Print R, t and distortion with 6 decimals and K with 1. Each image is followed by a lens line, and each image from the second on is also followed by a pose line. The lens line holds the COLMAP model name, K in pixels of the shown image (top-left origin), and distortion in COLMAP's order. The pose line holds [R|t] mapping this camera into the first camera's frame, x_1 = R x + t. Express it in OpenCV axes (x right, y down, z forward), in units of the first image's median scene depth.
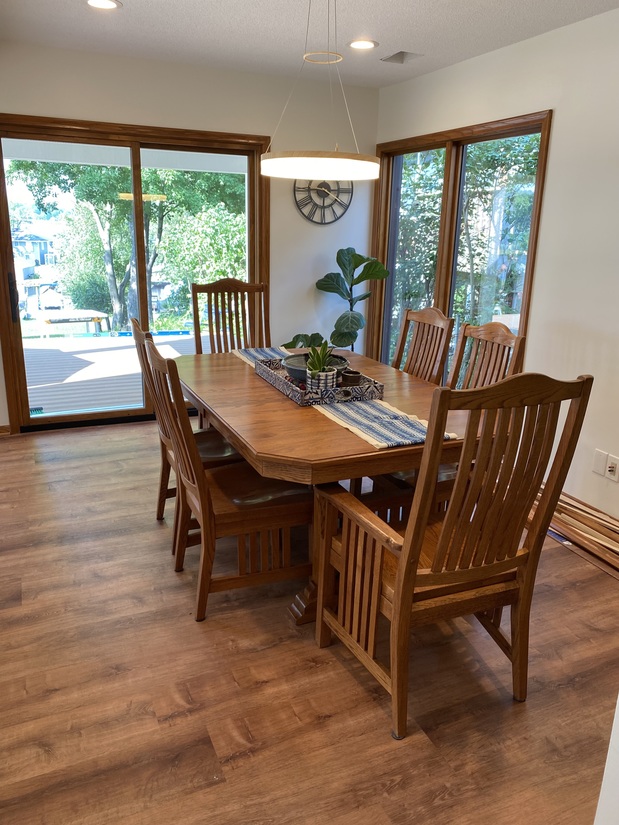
lens RADIAL K [[633.4, 0, 310.0], [0, 633.4, 410.9], [0, 0, 1]] dist [0.014797, -0.007254]
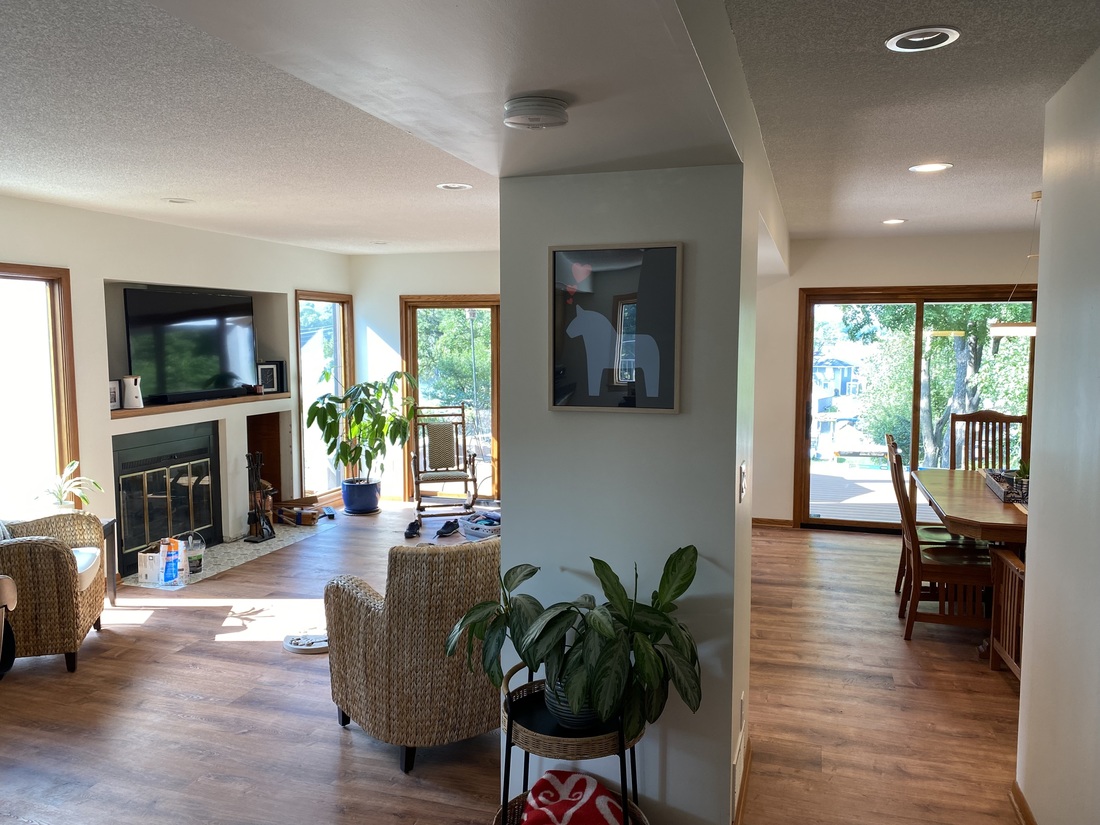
lens RADIAL K [[844.5, 0, 554.0], [0, 844.5, 410.9], [0, 0, 1]] dist [0.014797, -0.007254]
pose [[0.752482, 0.029872, -0.657935, 0.309929], [-0.165170, 0.975606, -0.144611, 0.154004], [0.637565, 0.217488, 0.739060, -0.682996]]
